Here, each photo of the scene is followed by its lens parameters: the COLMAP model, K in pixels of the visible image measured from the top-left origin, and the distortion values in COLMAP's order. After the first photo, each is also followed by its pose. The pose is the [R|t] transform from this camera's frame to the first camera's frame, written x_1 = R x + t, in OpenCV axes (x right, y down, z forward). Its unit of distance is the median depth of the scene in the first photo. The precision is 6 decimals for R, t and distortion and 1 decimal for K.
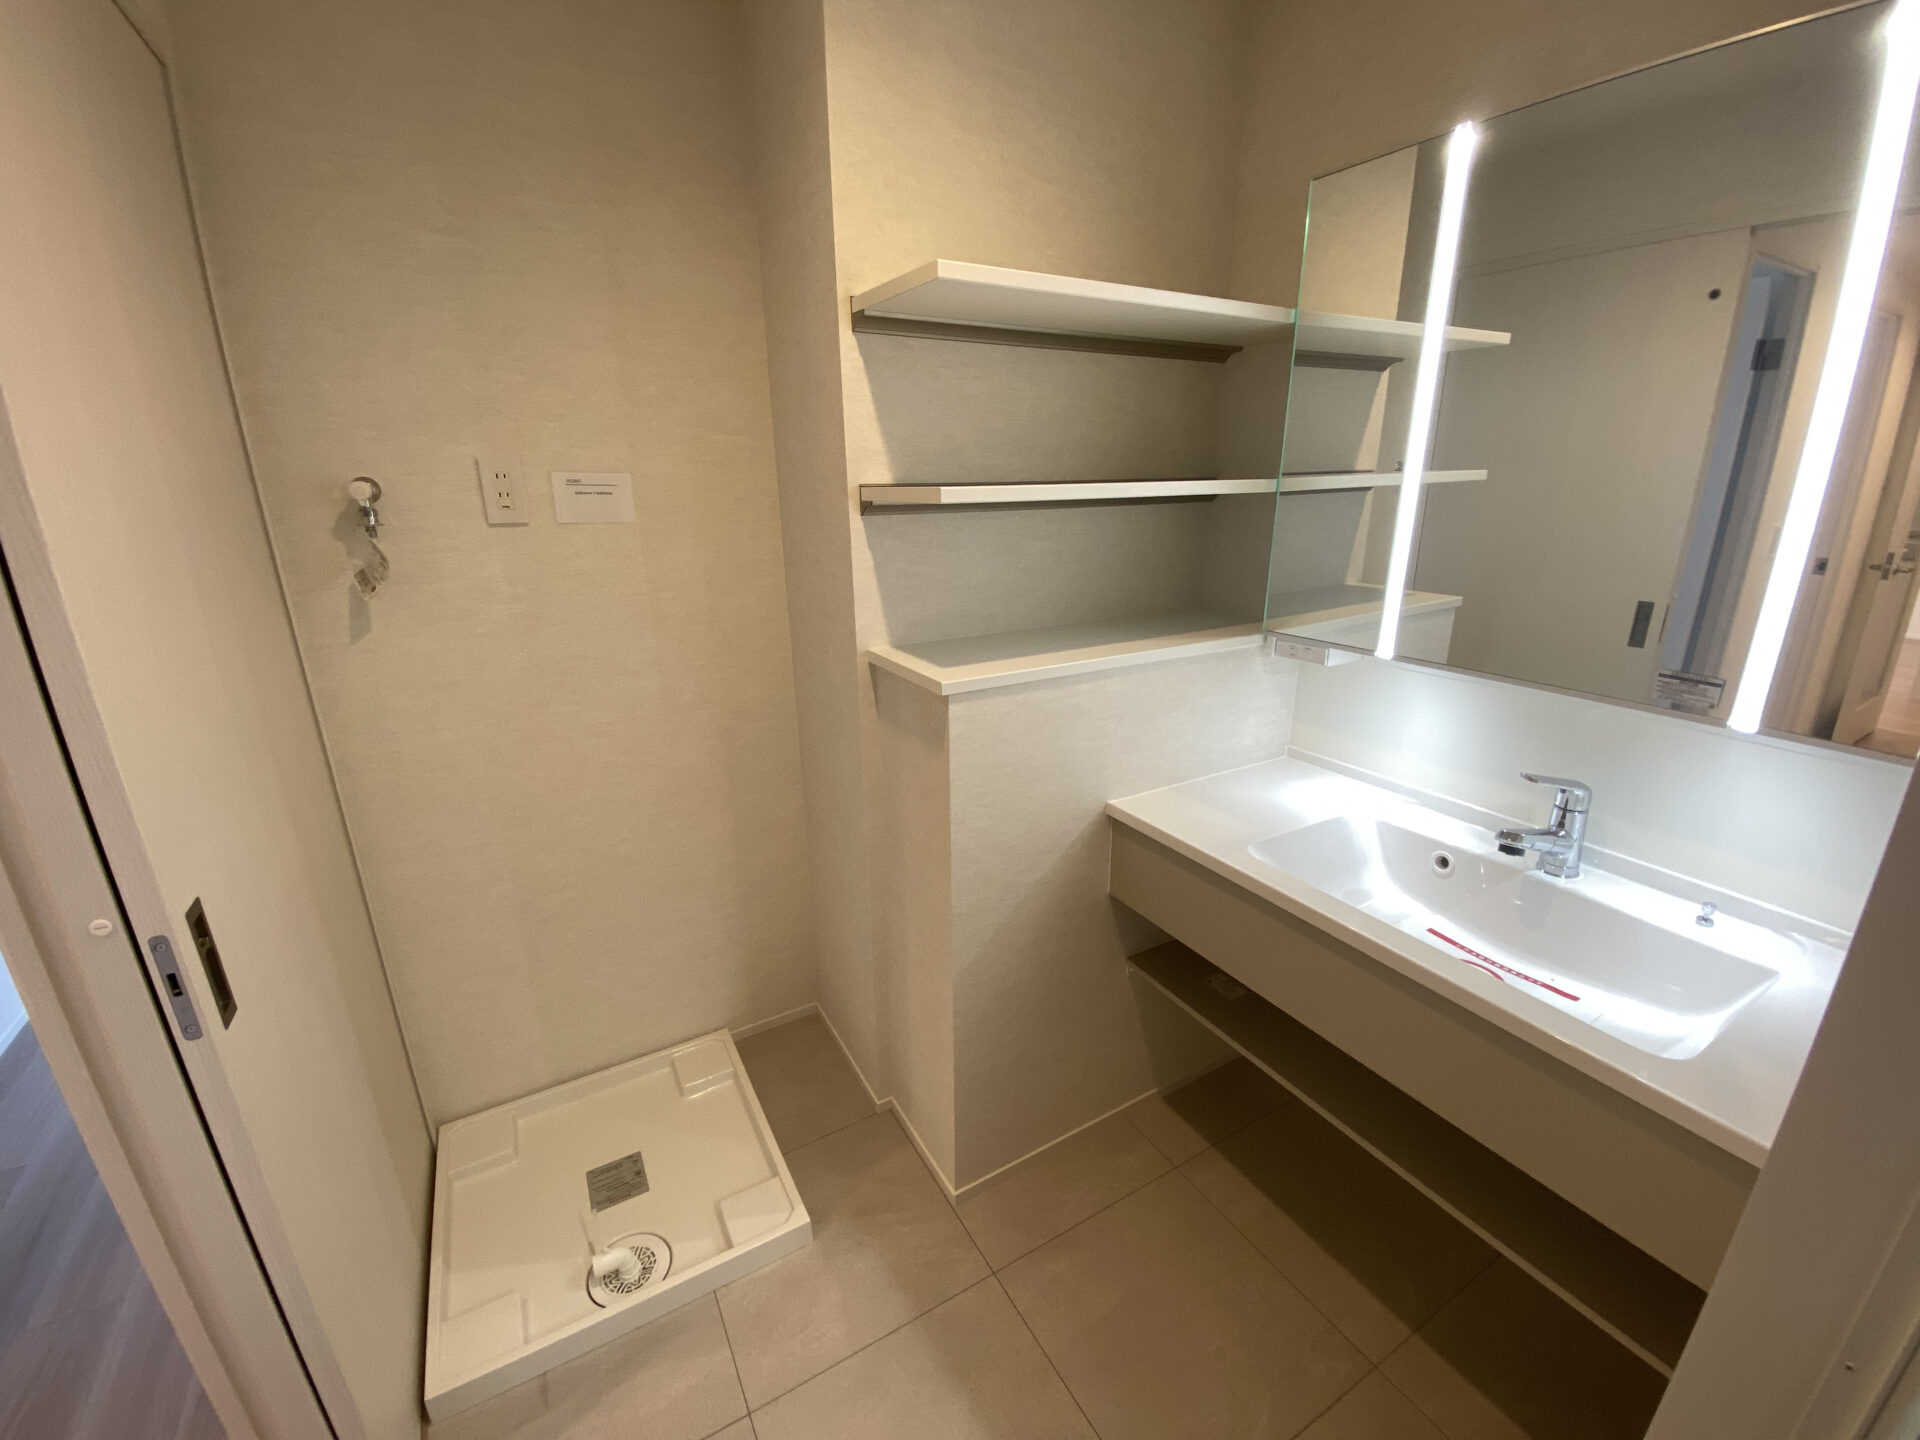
lens RADIAL K [[780.0, 0, 964.1], [0, 780.0, 722.4], [0, 0, 1]] dist [0.059850, -0.045068]
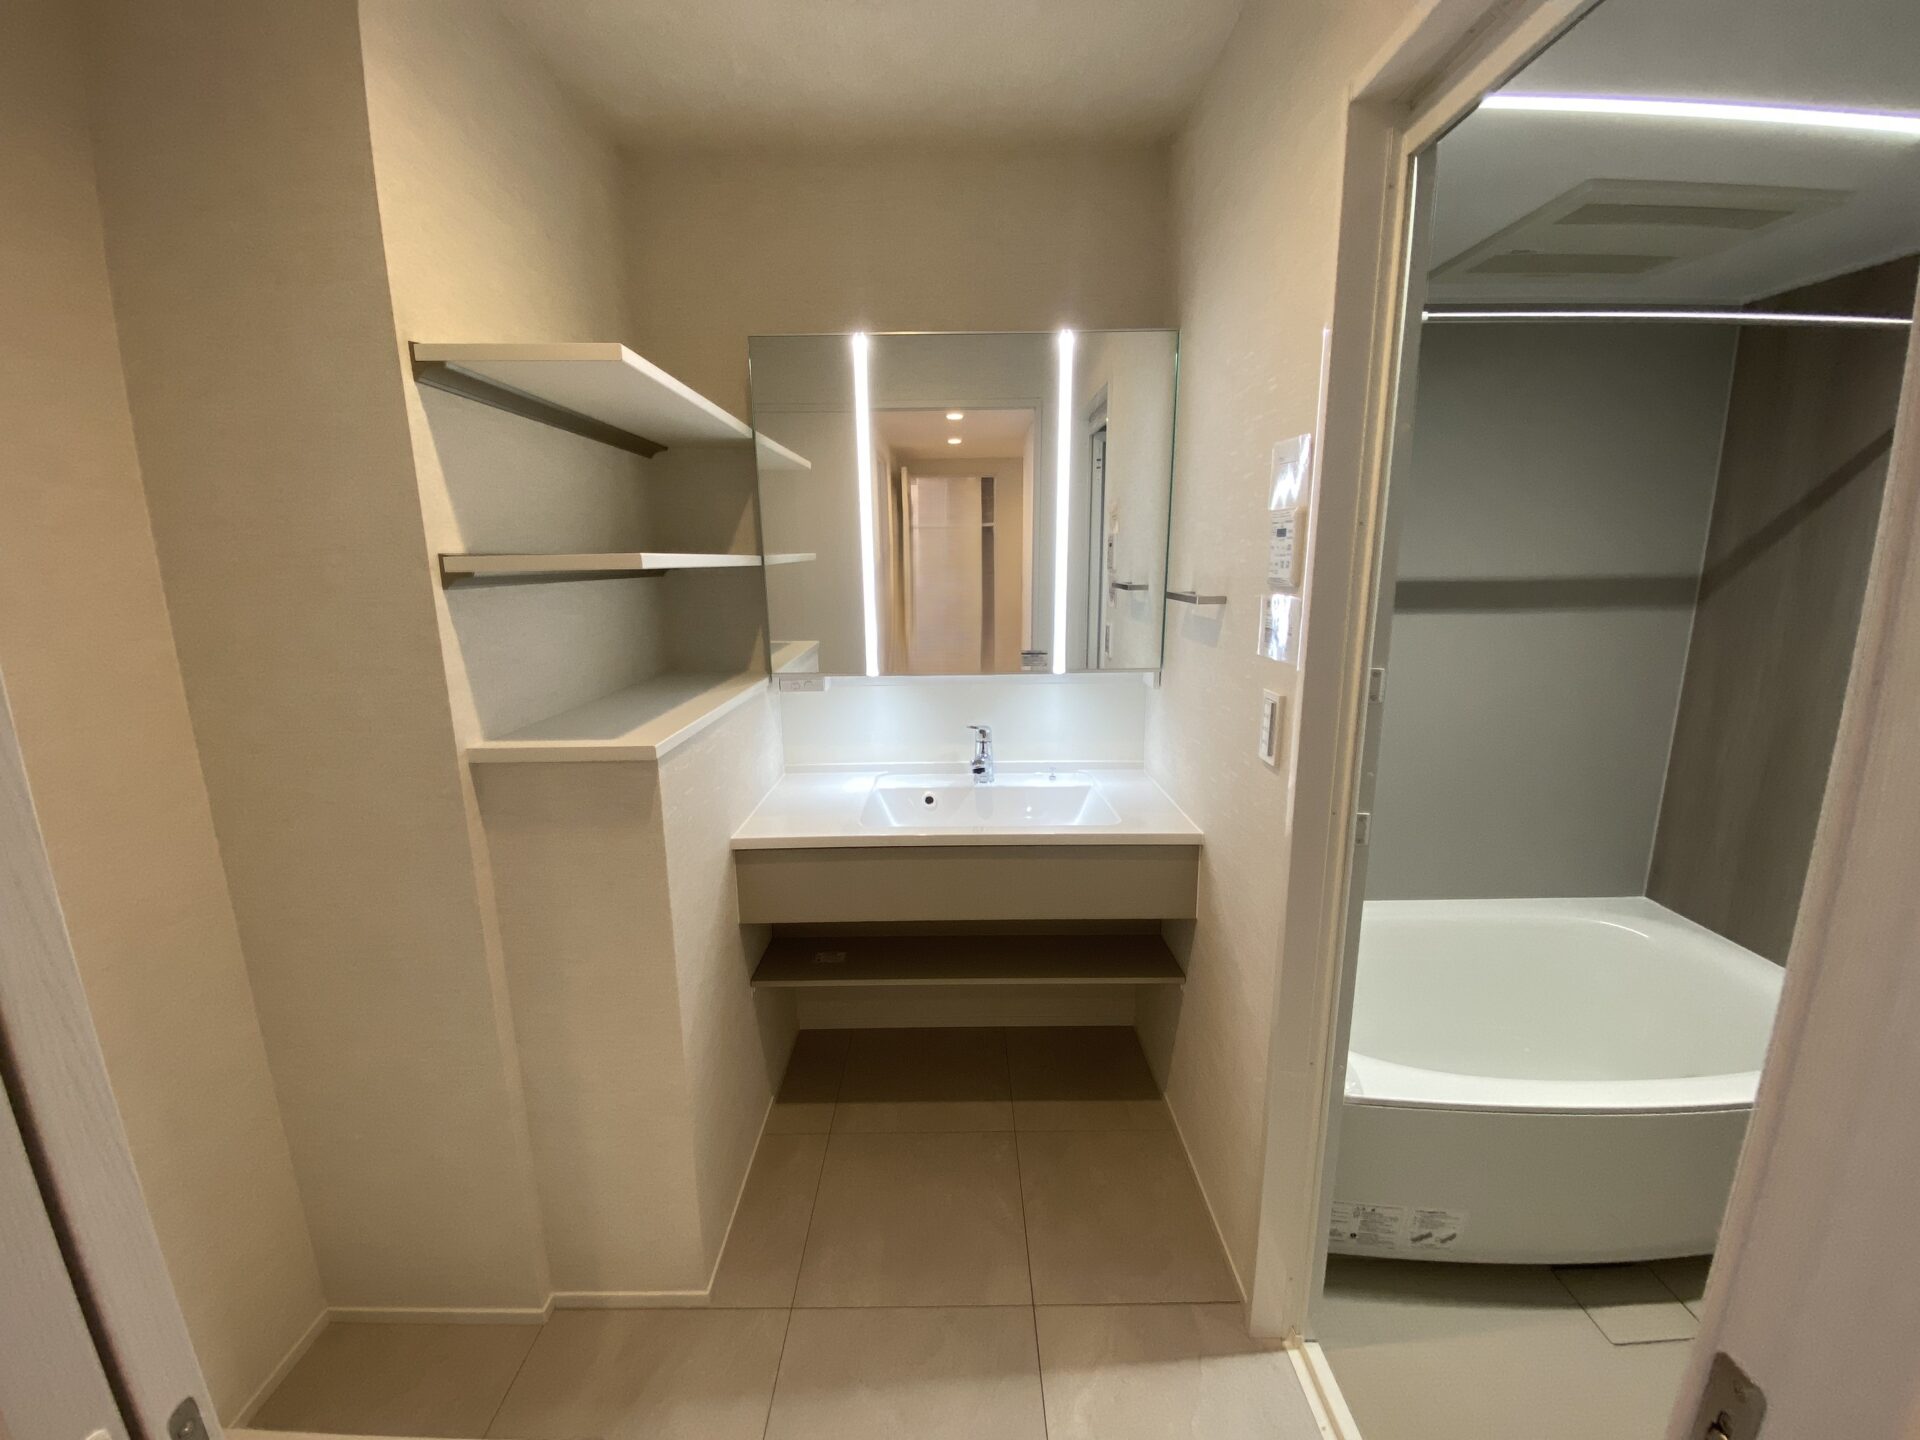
lens RADIAL K [[780.0, 0, 964.1], [0, 780.0, 722.4], [0, 0, 1]] dist [0.059850, -0.045068]
pose [[0.498319, -0.177912, 0.848543, -0.602499], [0.271531, 0.961507, 0.042136, -0.012766], [-0.823377, 0.209409, 0.527445, 0.124994]]
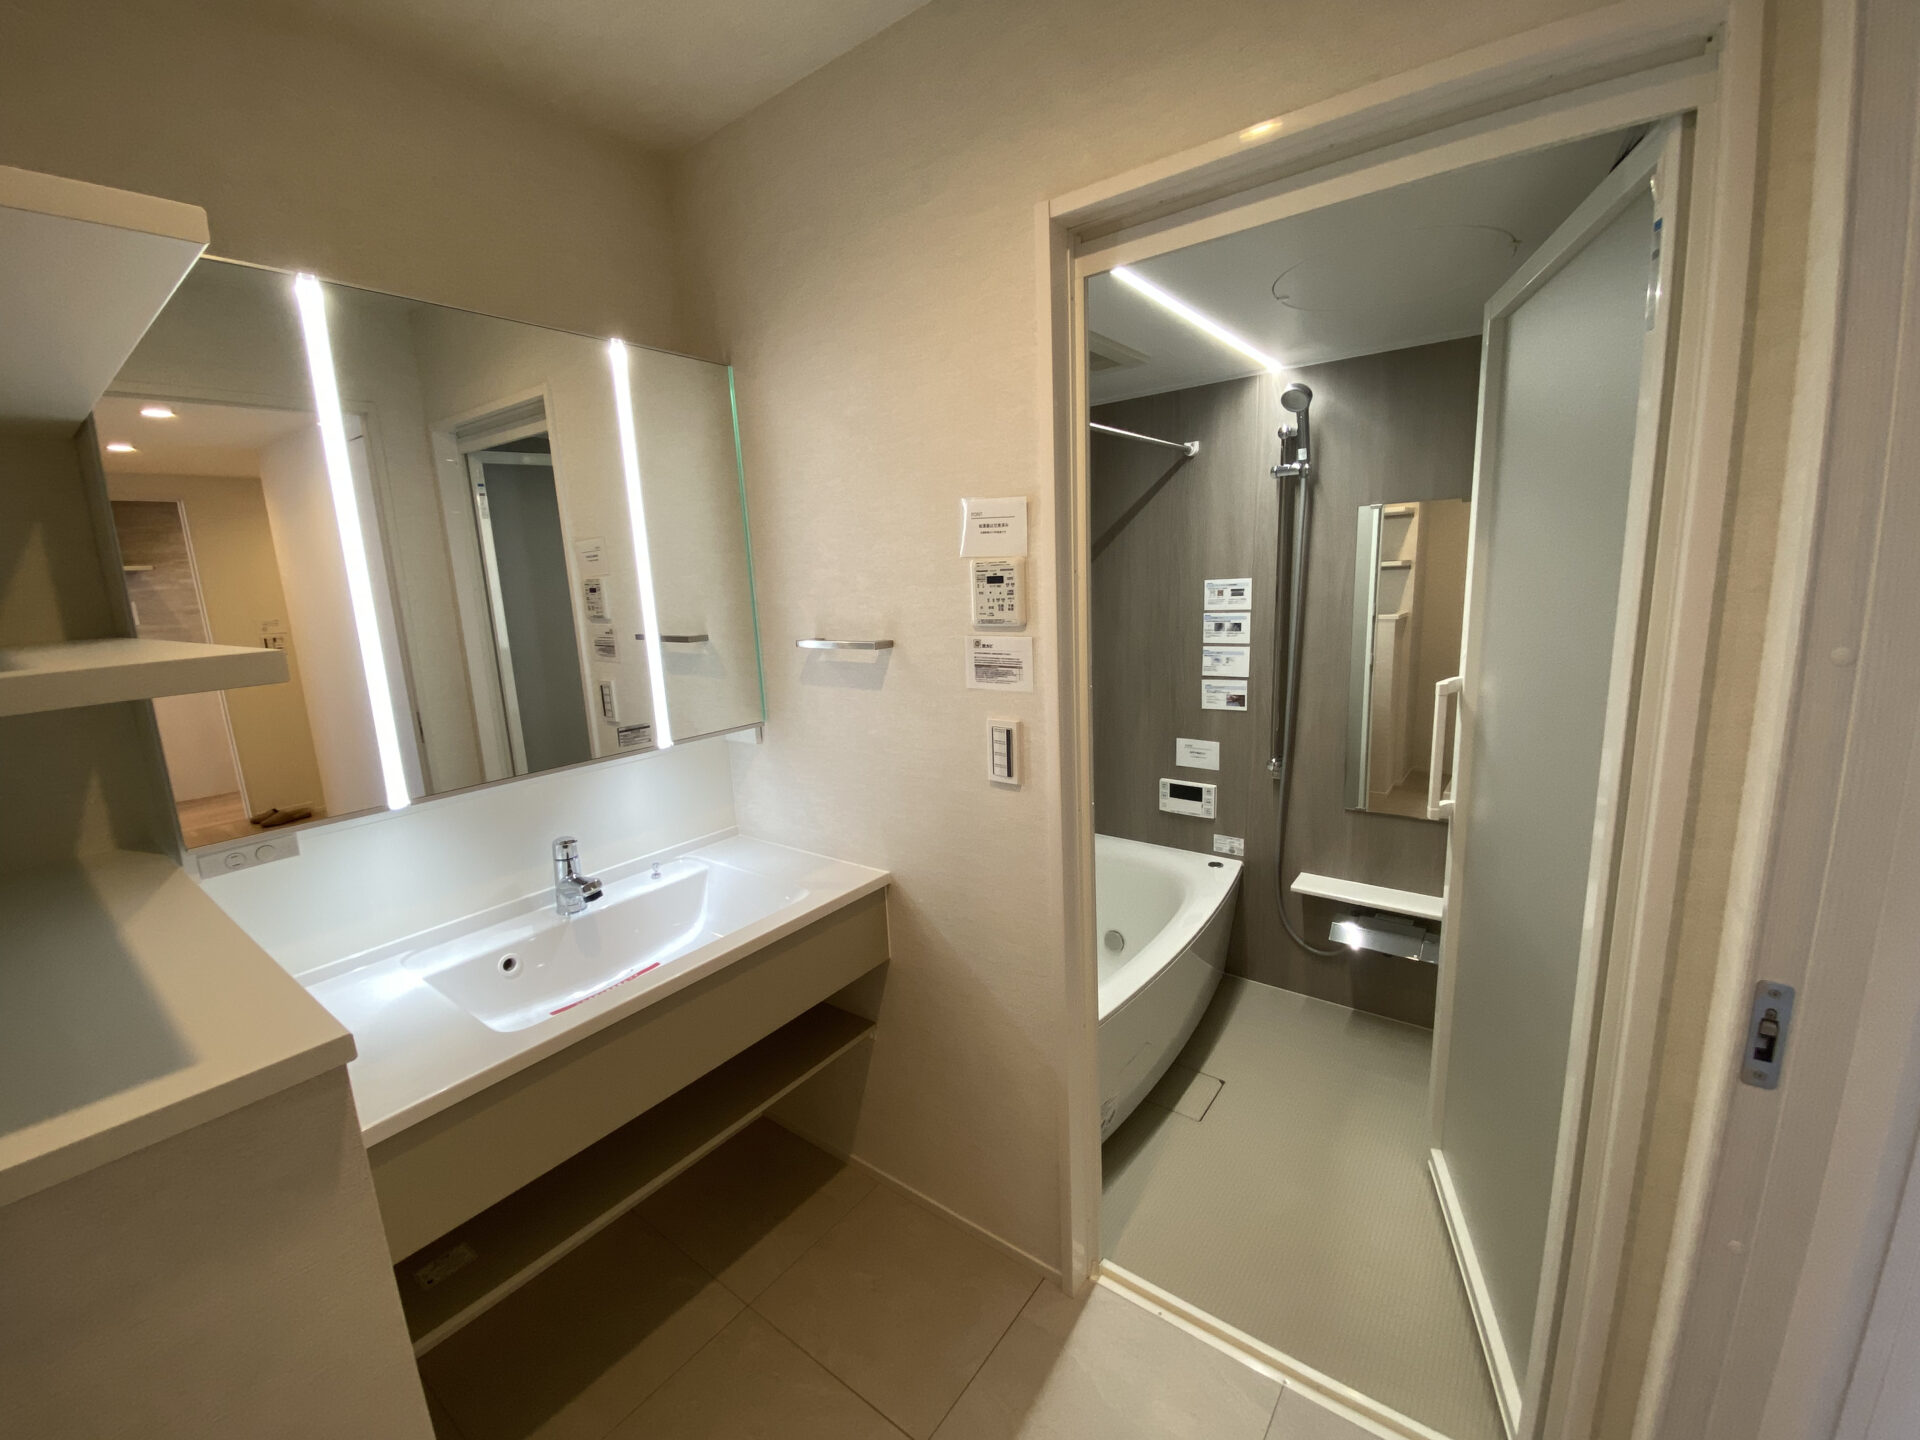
lens RADIAL K [[780.0, 0, 964.1], [0, 780.0, 722.4], [0, 0, 1]] dist [0.059850, -0.045068]
pose [[-0.385225, -0.149797, 0.910584, -0.542234], [0.326645, 0.900722, 0.286363, -0.217480], [-0.863079, 0.407751, -0.298050, 0.658414]]
